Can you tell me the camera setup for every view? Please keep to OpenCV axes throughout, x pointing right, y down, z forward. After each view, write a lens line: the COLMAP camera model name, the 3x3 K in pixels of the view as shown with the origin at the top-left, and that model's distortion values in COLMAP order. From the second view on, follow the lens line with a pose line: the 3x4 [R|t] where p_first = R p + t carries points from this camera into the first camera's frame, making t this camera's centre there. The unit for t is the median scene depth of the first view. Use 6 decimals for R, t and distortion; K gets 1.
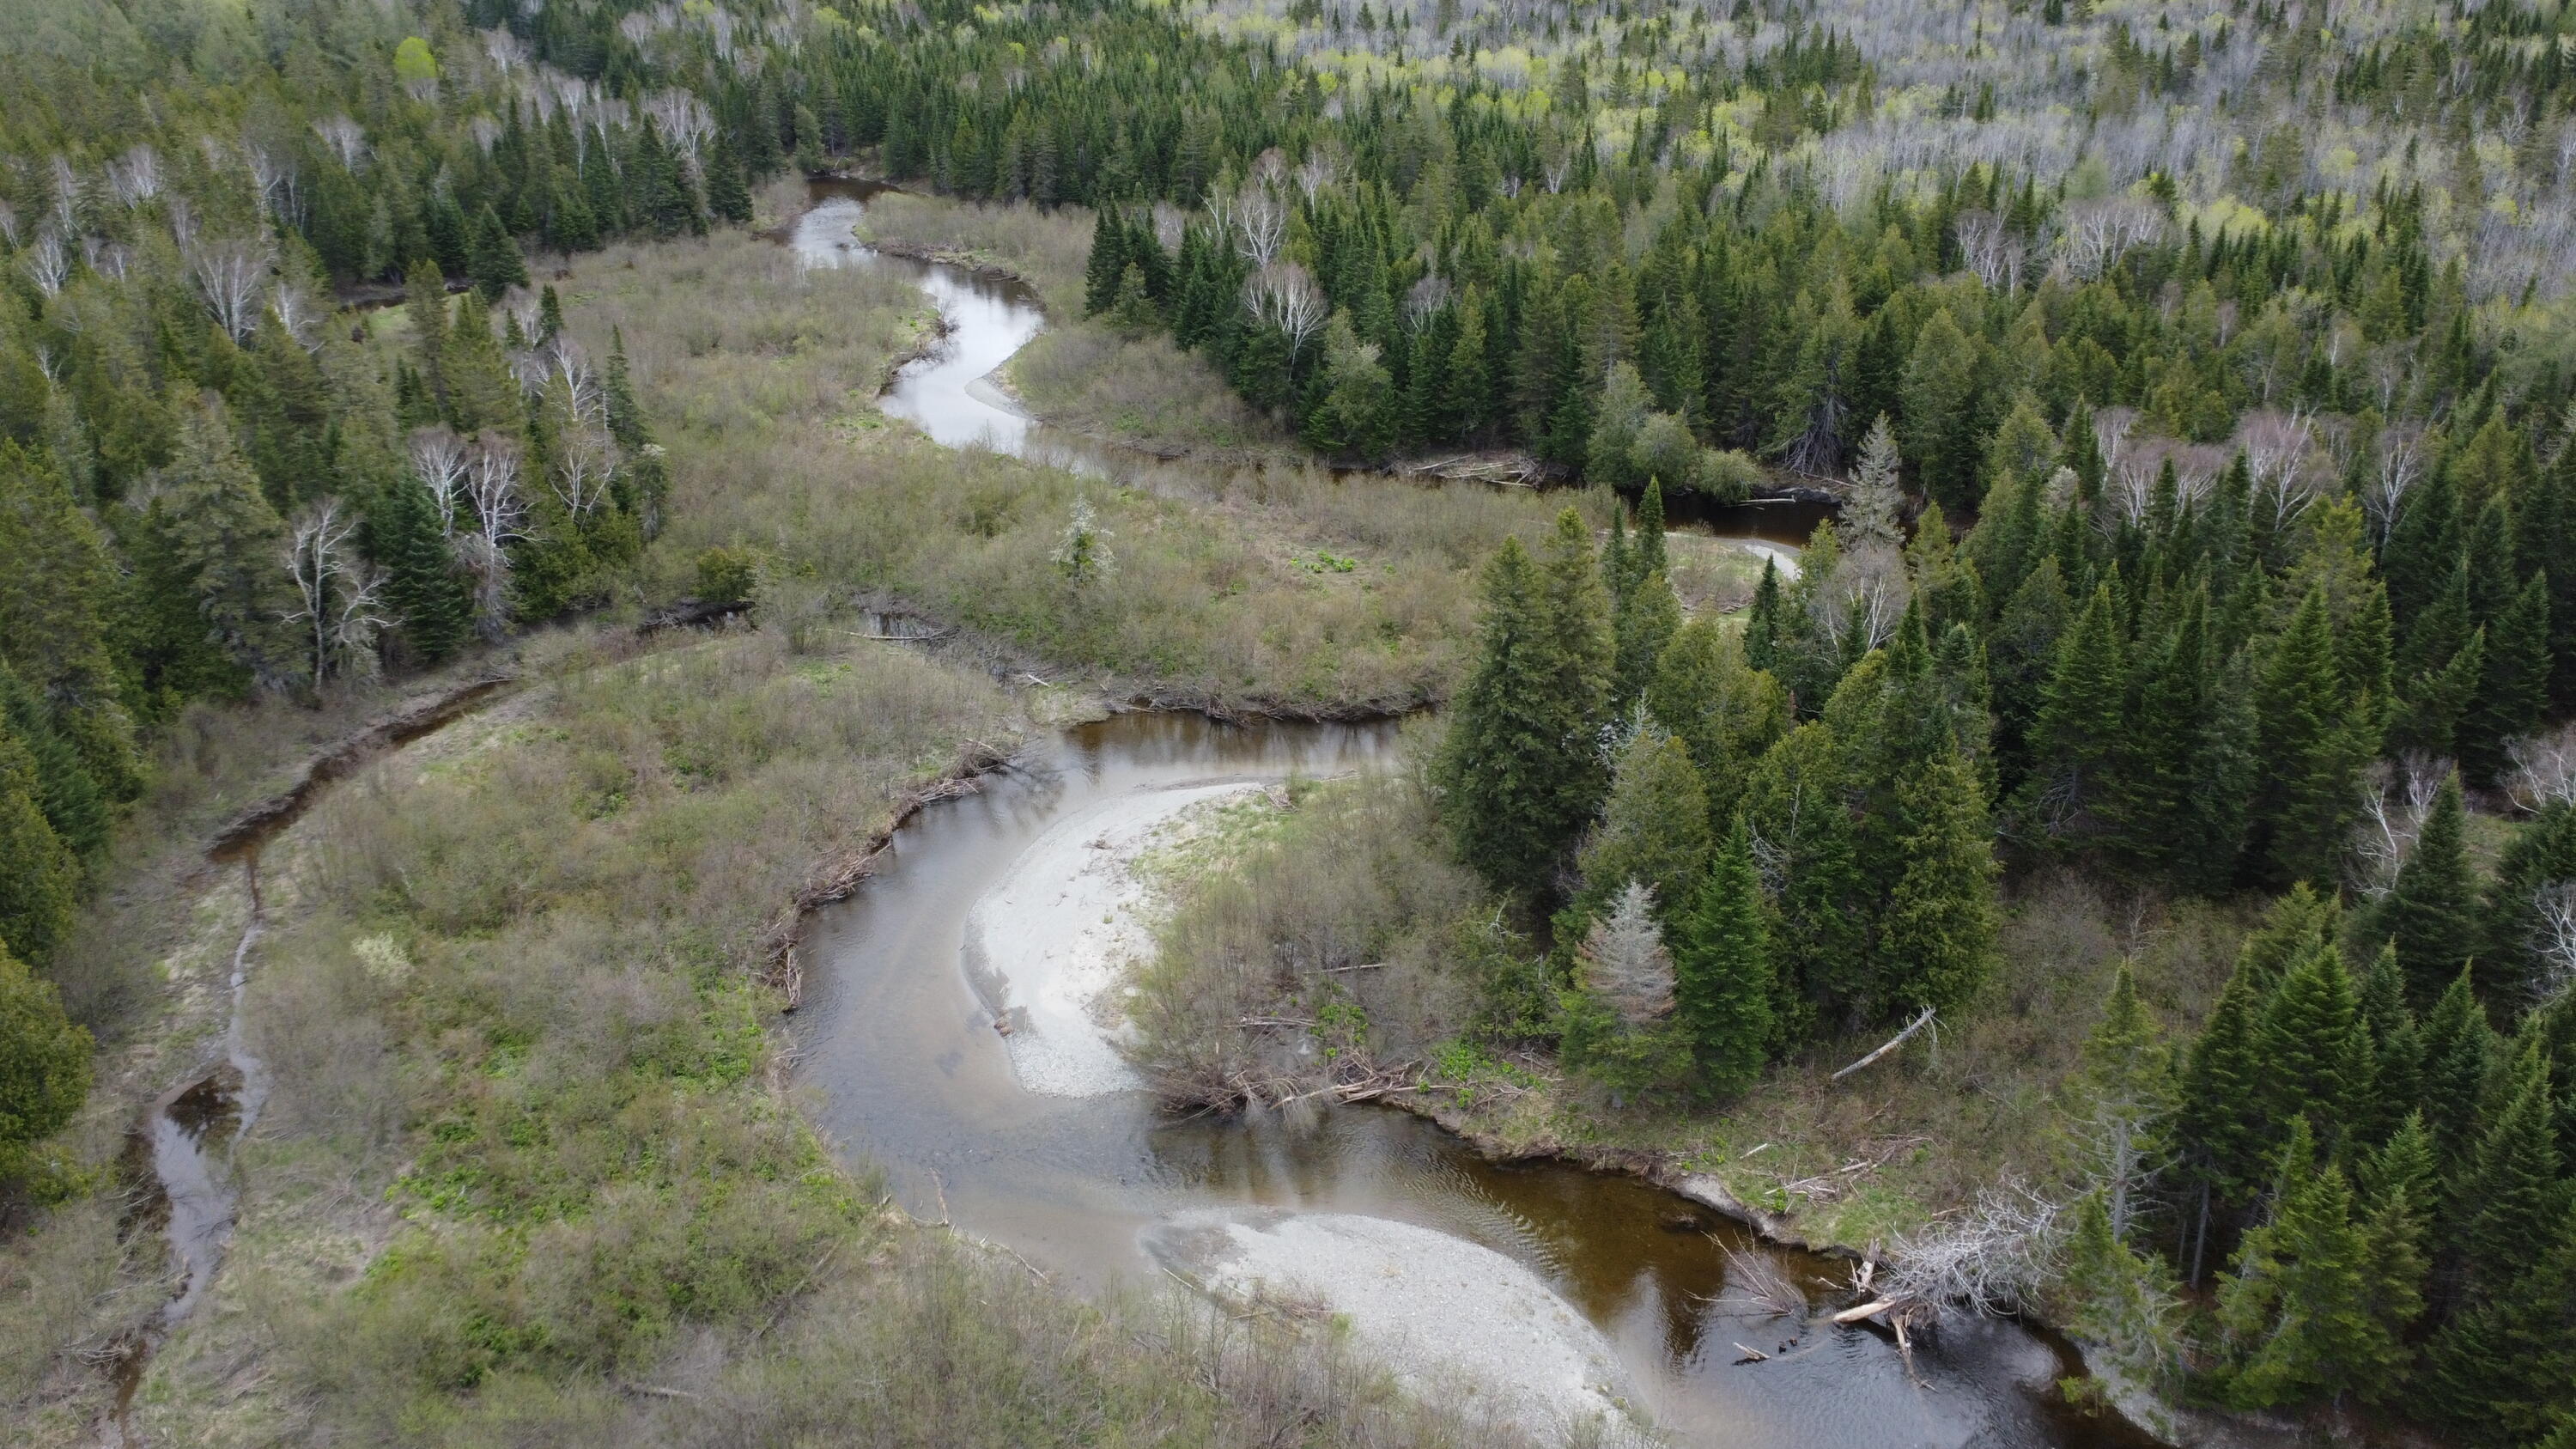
lens RADIAL K [[1913.9, 0, 1277.1], [0, 1913.9, 791.4], [0, 0, 1]] dist [0.012122, 0.005305]
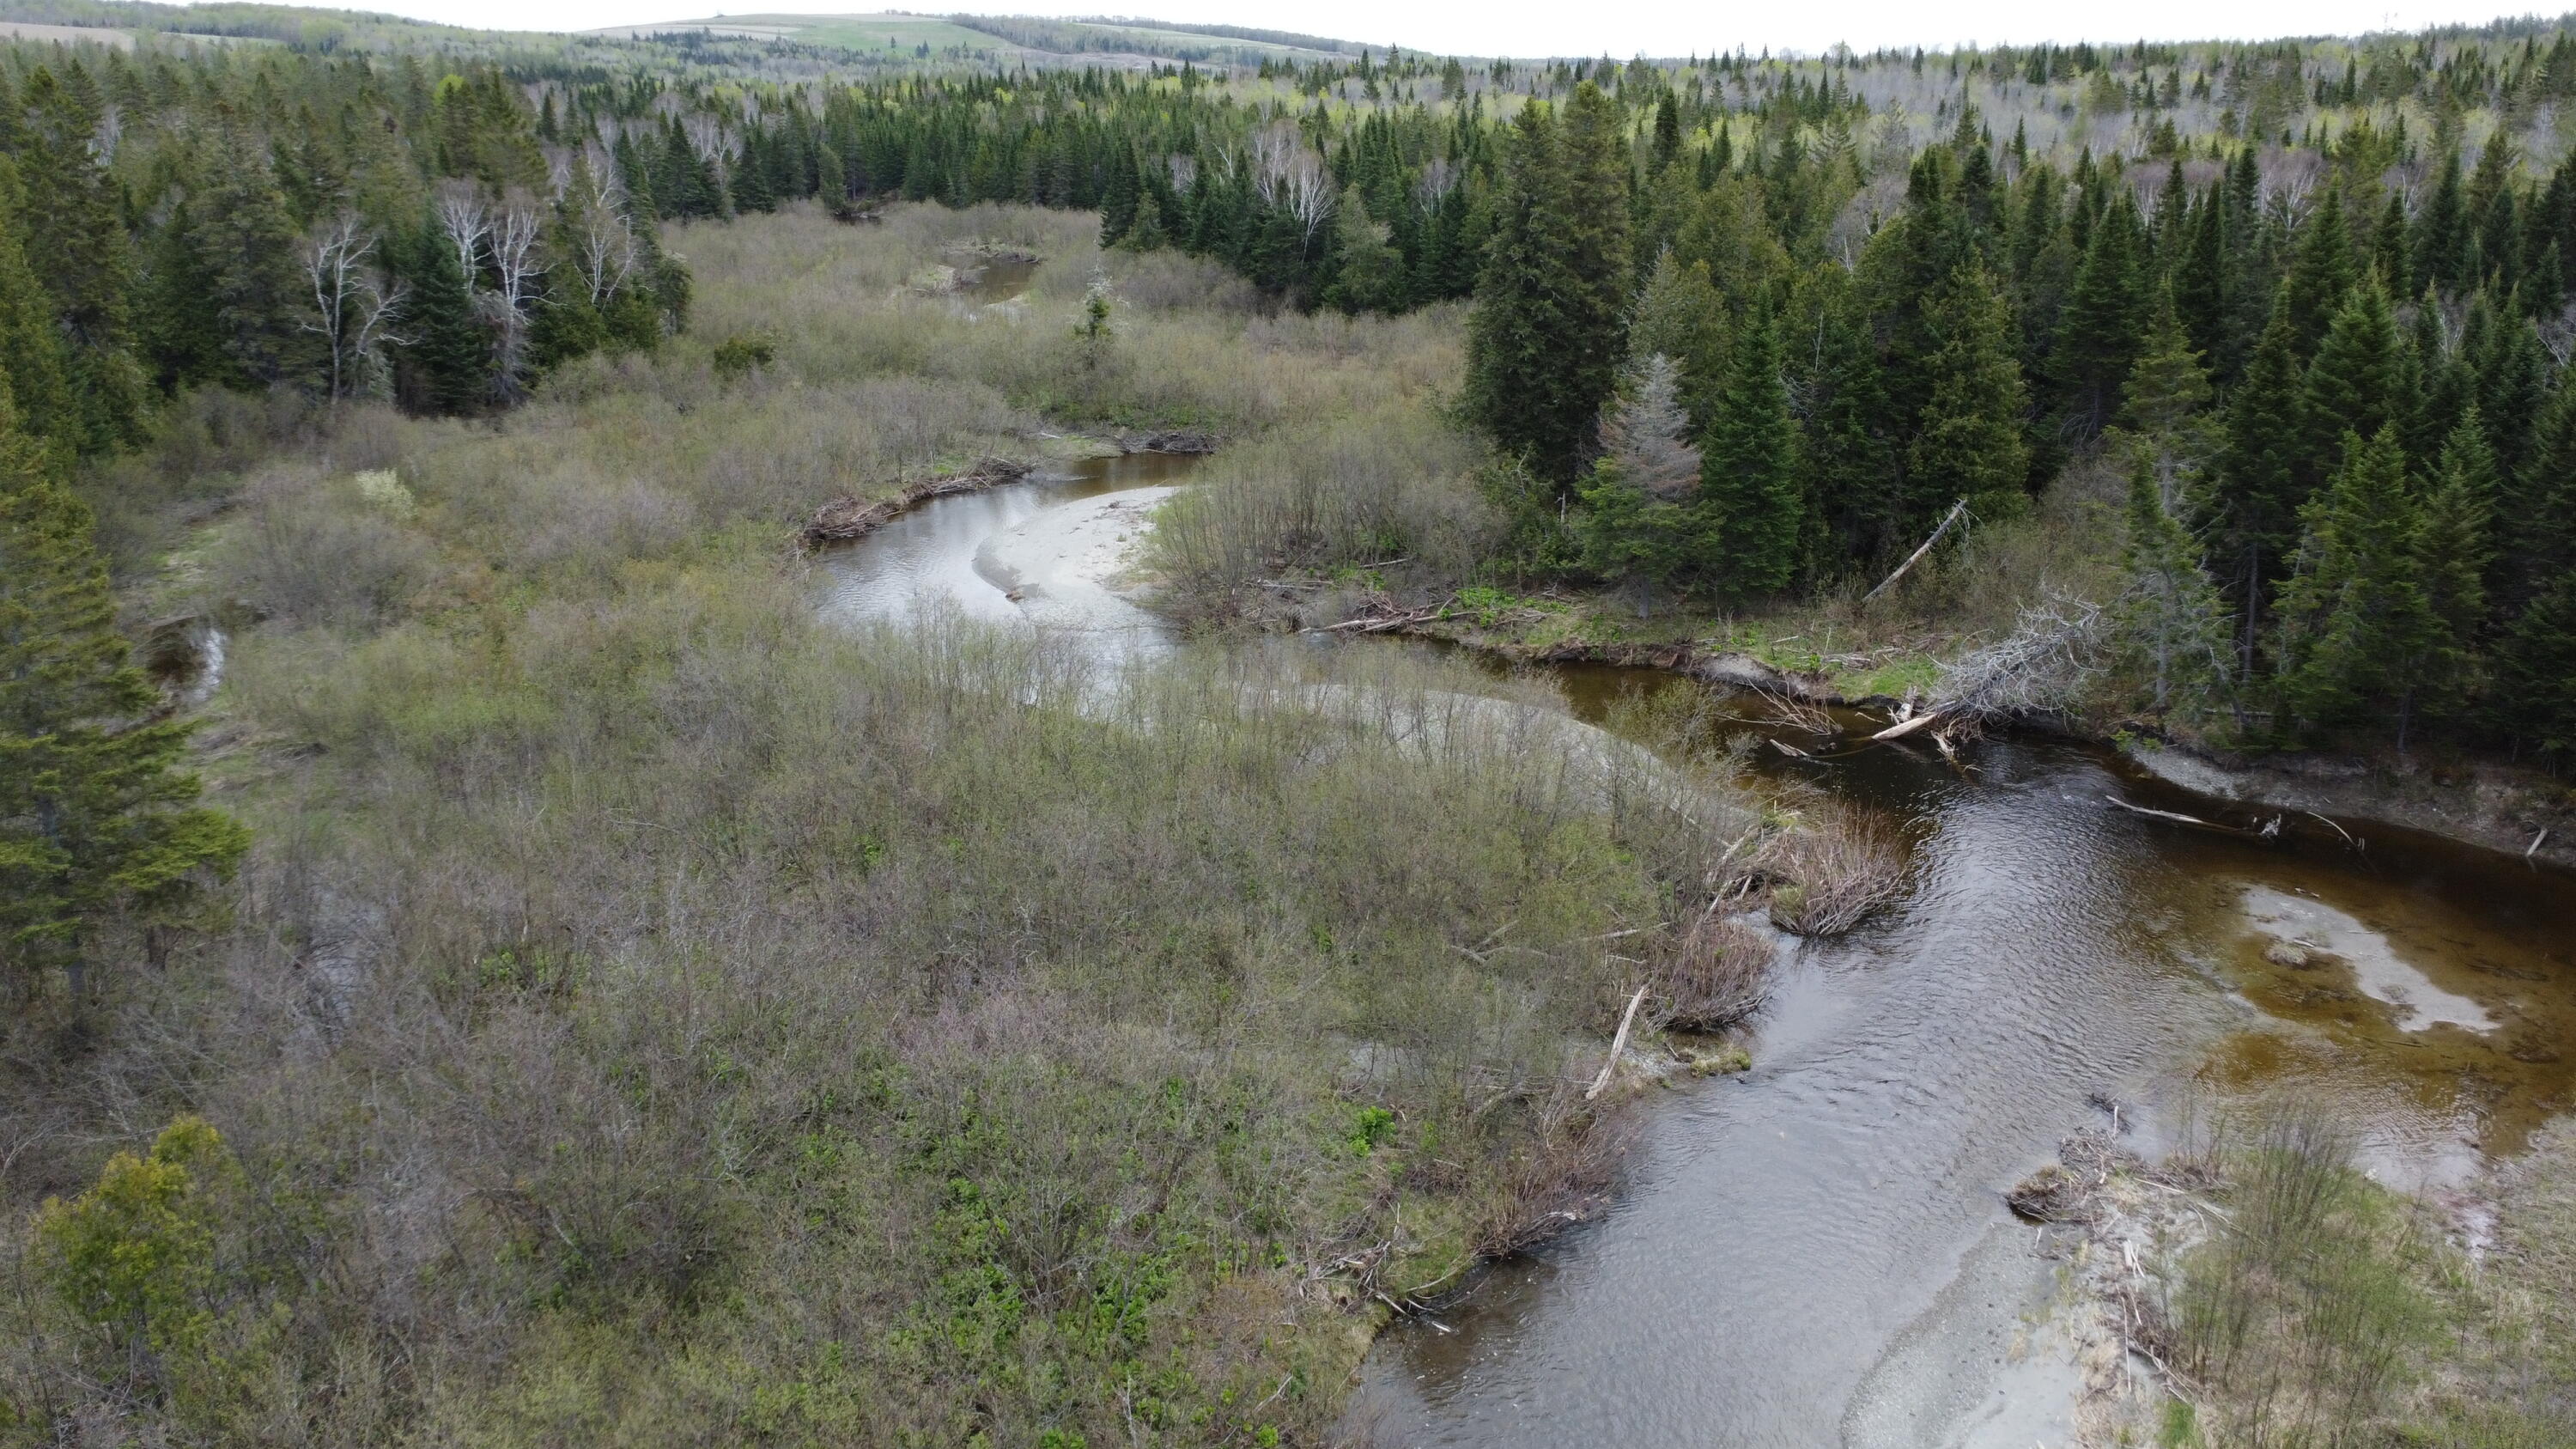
lens RADIAL K [[1913.9, 0, 1279.6], [0, 1913.9, 740.4], [0, 0, 1]] dist [0.012122, 0.005305]
pose [[0.999975, 0.007046, -0.000285, -0.005014], [-0.007039, 0.994961, -0.100011, 0.219868], [-0.000421, 0.100010, 0.994986, 0.023289]]
